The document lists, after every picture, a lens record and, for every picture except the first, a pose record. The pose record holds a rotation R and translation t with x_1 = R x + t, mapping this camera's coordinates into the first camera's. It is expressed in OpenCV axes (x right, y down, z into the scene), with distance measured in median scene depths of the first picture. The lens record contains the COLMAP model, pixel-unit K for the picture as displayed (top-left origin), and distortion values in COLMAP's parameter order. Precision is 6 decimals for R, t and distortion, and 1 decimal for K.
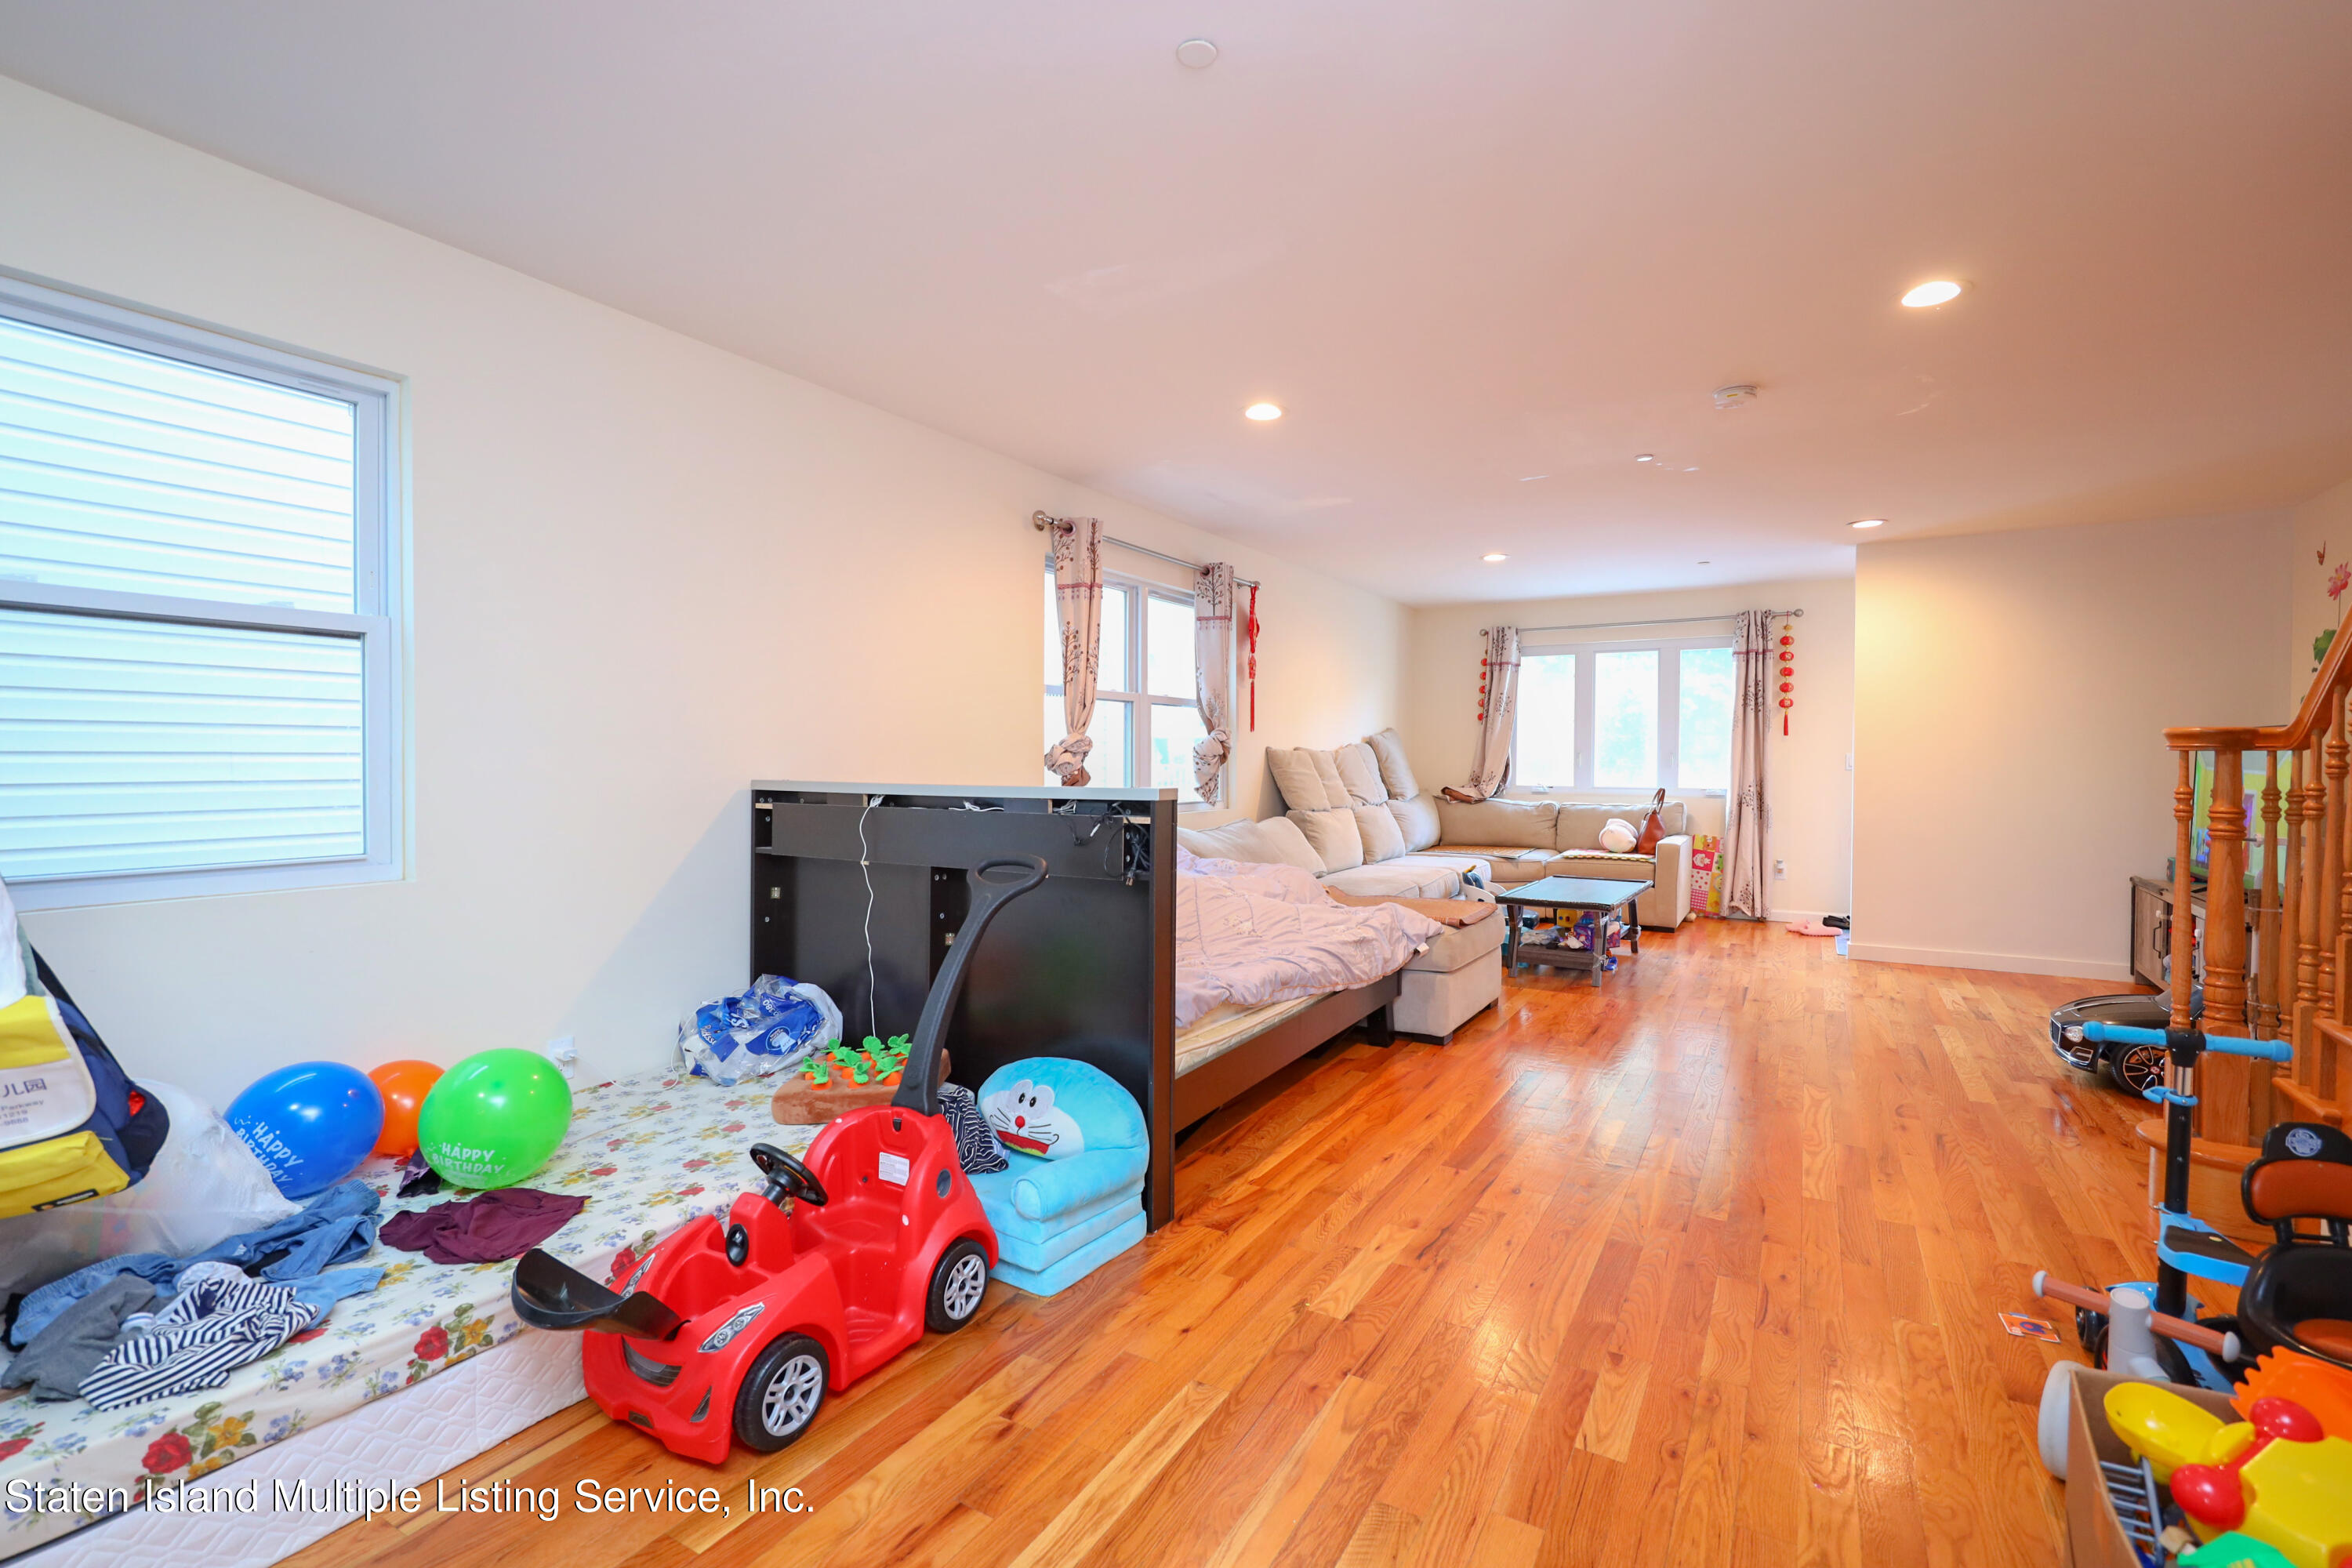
lens RADIAL K [[1072.3, 0, 1176.9], [0, 1072.3, 778.0], [0, 0, 1]] dist [-0.005866, -0.000243]
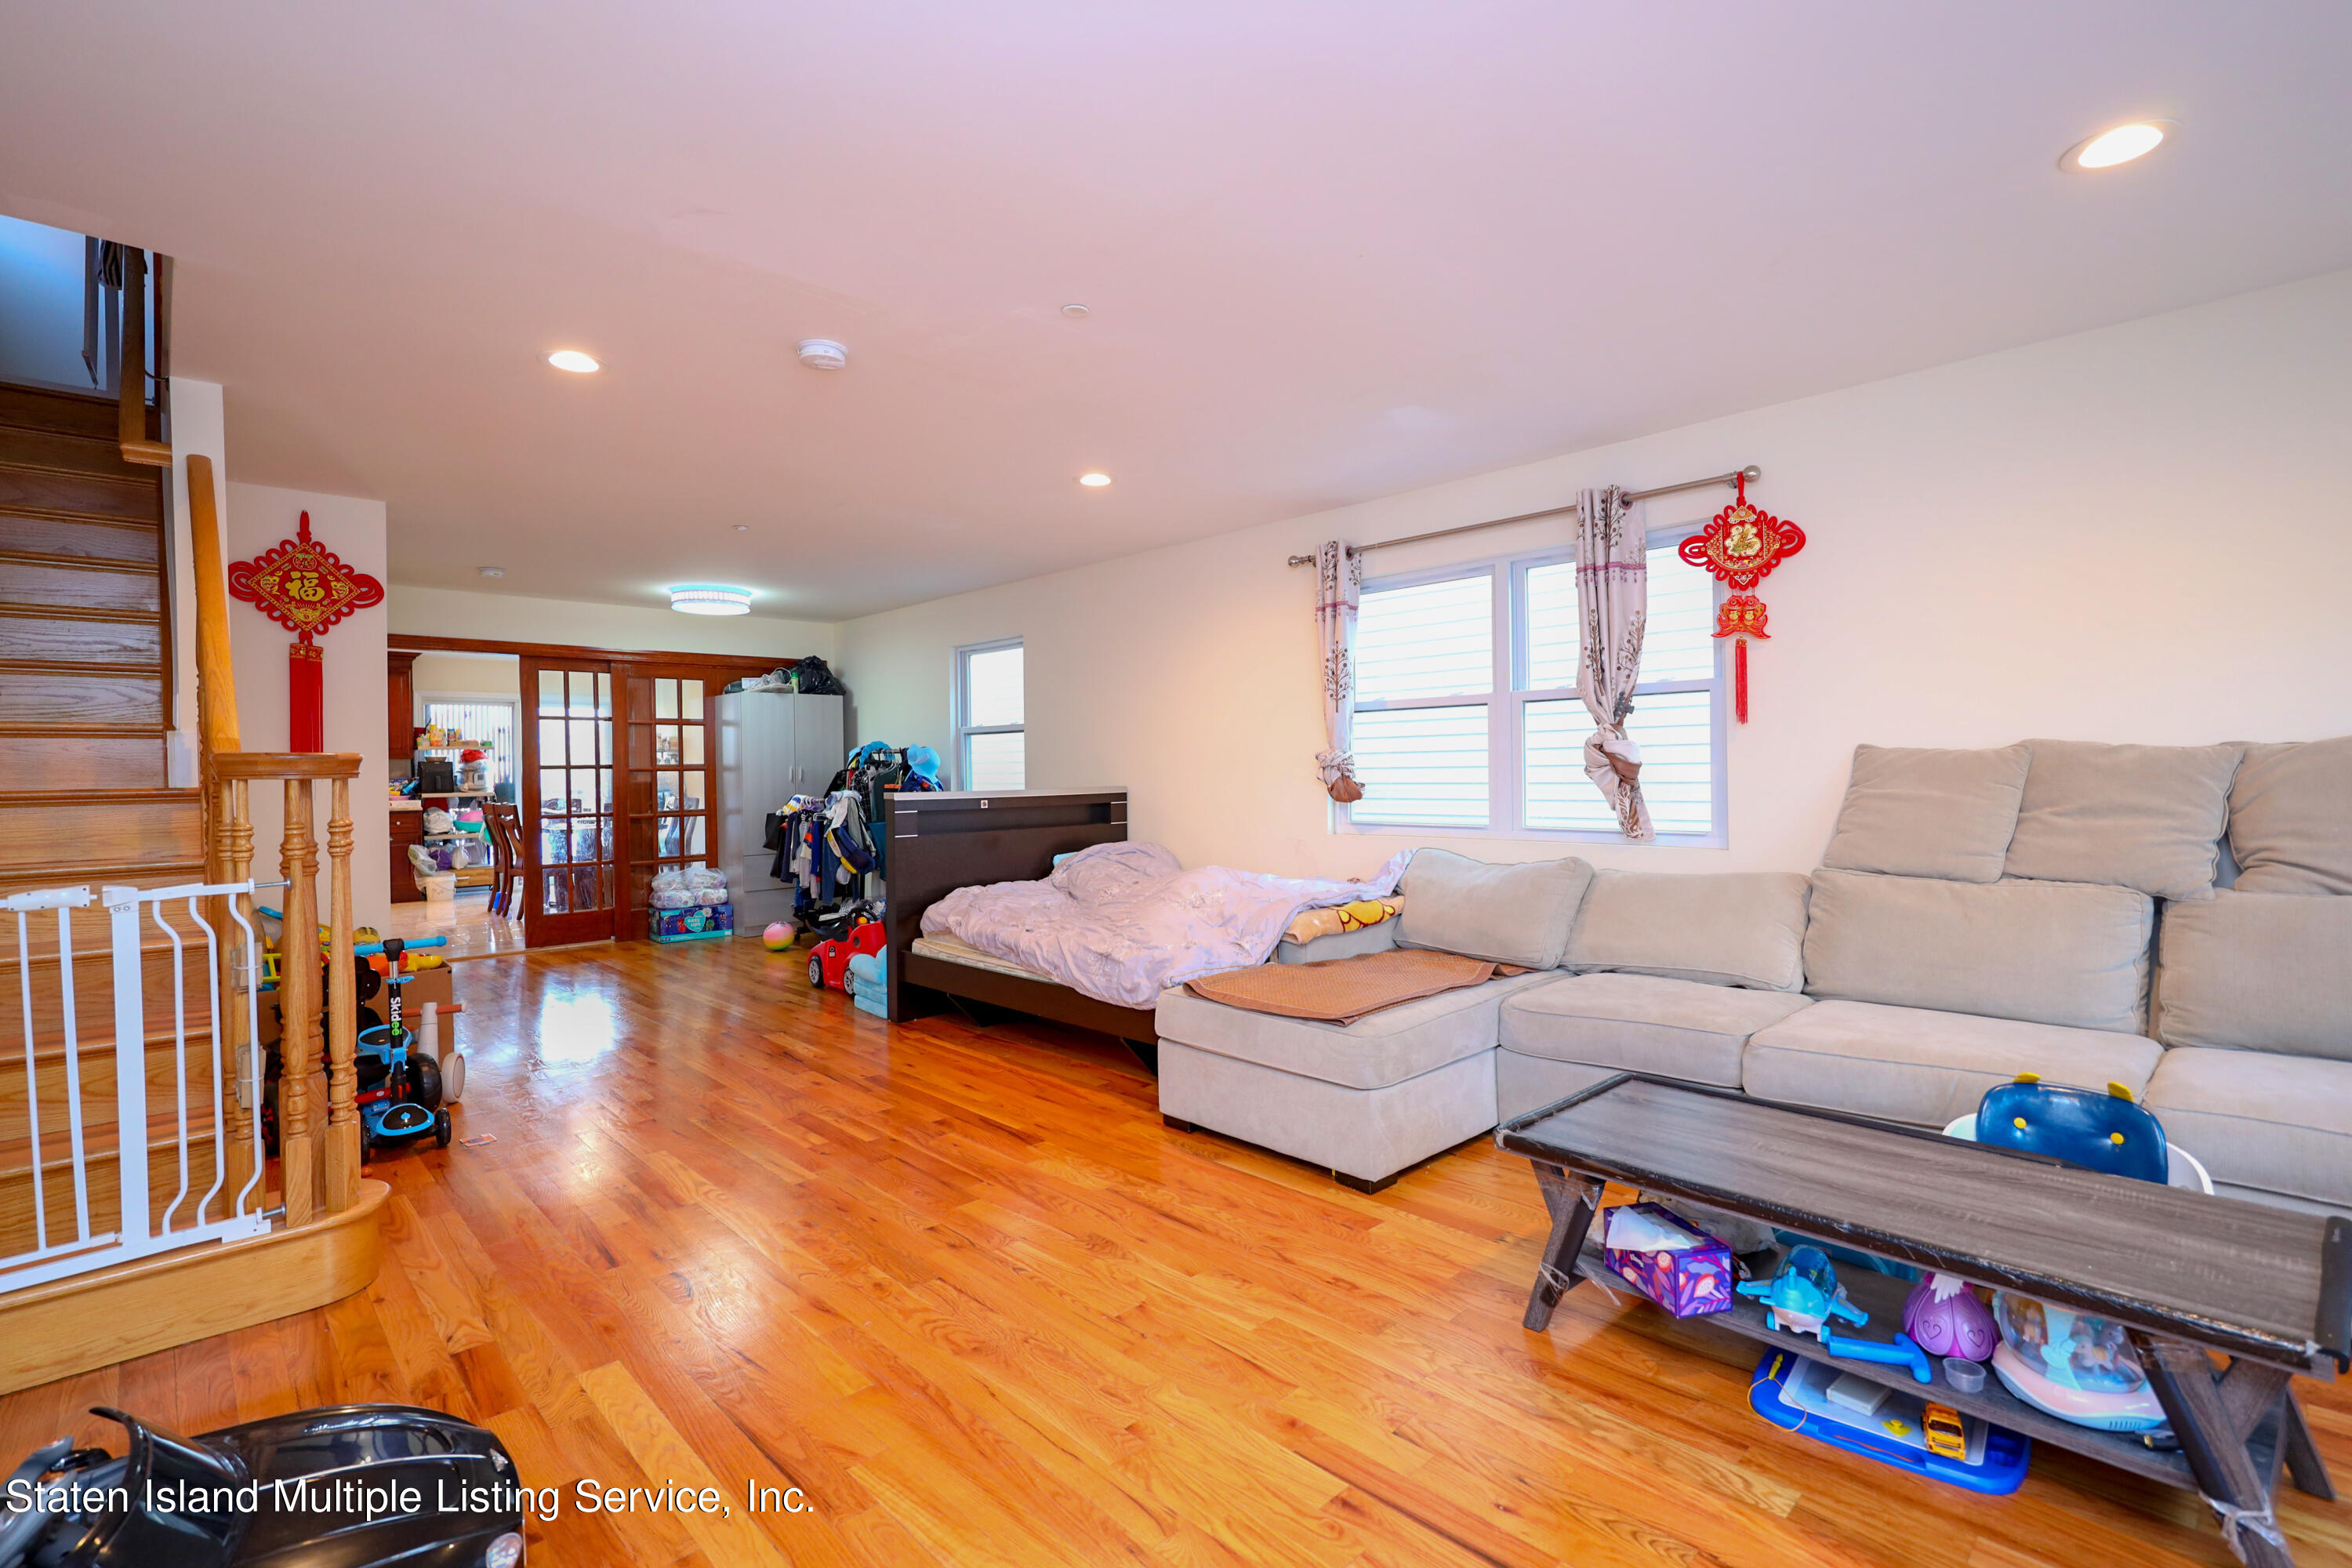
lens RADIAL K [[1072.3, 0, 1176.9], [0, 1072.3, 780.7], [0, 0, 1]] dist [-0.005866, -0.000243]
pose [[-0.273947, 0.015128, -0.961626, 1.286955], [-0.001297, 0.999870, 0.016099, -0.035146], [0.961744, 0.005658, -0.273892, 1.533902]]
